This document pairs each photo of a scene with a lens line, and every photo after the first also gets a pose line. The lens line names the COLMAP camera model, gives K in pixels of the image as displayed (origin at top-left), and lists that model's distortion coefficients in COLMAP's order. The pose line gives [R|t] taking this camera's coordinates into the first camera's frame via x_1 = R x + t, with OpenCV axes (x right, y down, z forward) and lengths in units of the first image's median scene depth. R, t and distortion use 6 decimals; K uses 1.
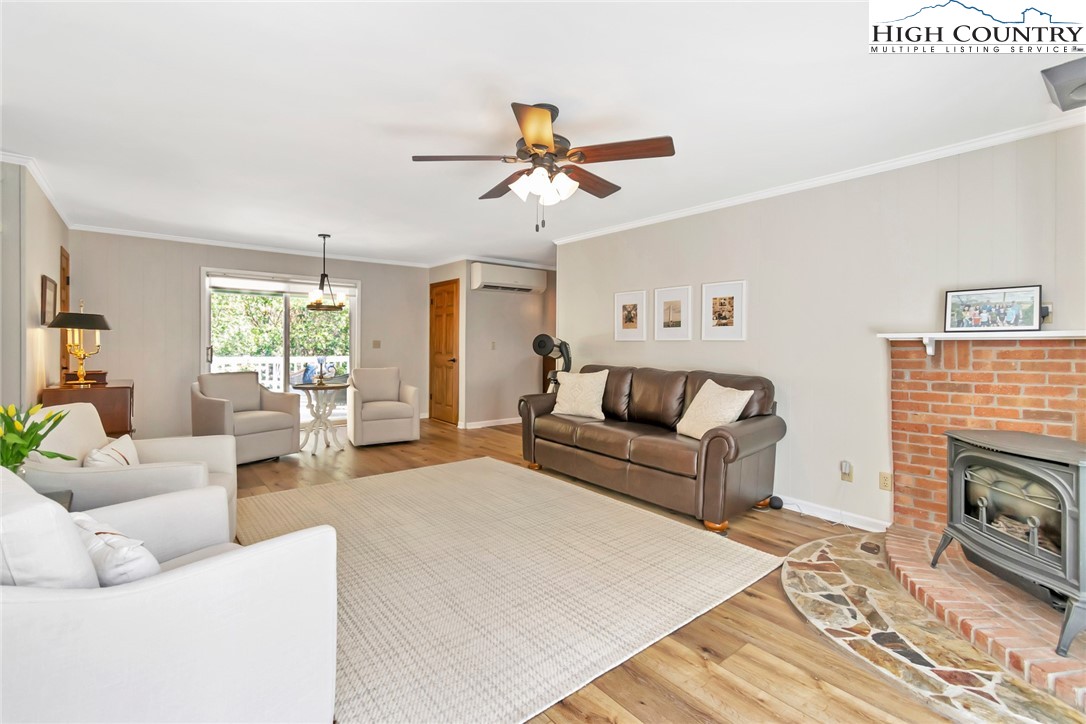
lens RADIAL K [[493.9, 0, 539.8], [0, 493.9, 340.5], [0, 0, 1]] dist [0.001491, -0.000266]
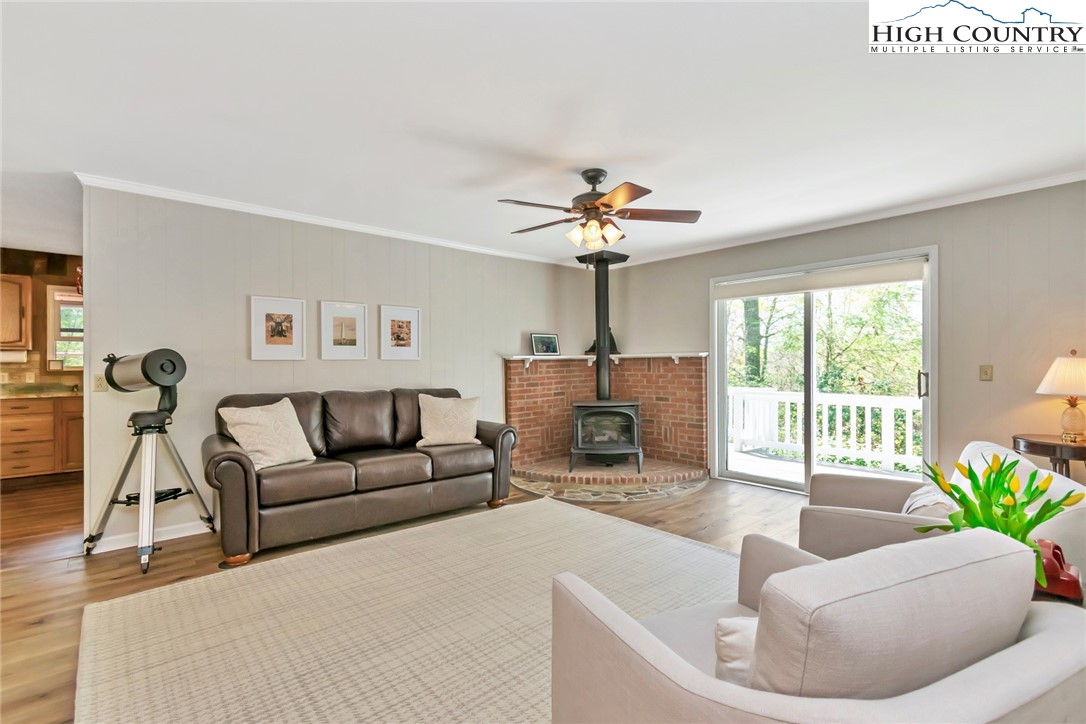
lens RADIAL K [[504.5, 0, 543.0], [0, 504.5, 362.0], [0, 0, 1]] dist [0.000710, -0.000111]
pose [[-0.047001, 0.001414, 0.998894, -1.038578], [0.006015, 0.999981, -0.001132, 0.010718], [-0.998877, 0.005955, -0.047008, 1.011360]]
